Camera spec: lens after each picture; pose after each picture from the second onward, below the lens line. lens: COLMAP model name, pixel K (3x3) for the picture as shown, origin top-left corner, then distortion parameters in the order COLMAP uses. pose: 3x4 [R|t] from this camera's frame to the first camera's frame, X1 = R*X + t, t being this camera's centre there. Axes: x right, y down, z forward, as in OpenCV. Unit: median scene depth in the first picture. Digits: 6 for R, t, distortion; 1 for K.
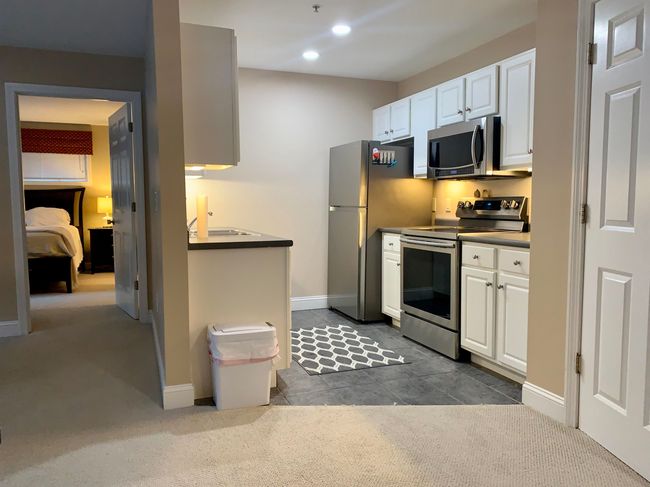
lens RADIAL K [[501.8, 0, 325.0], [0, 501.8, 243.5], [0, 0, 1]] dist [0.006567, -0.003186]
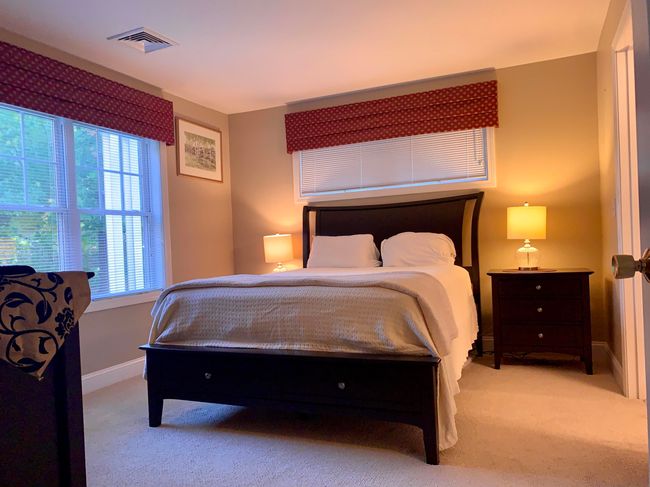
lens RADIAL K [[501.8, 0, 325.0], [0, 501.8, 243.5], [0, 0, 1]] dist [0.006567, -0.003186]
pose [[0.719836, -0.021288, -0.693818, -0.243893], [-0.024319, 0.998143, -0.055856, -0.026280], [0.693718, 0.057080, 0.717981, 0.532729]]
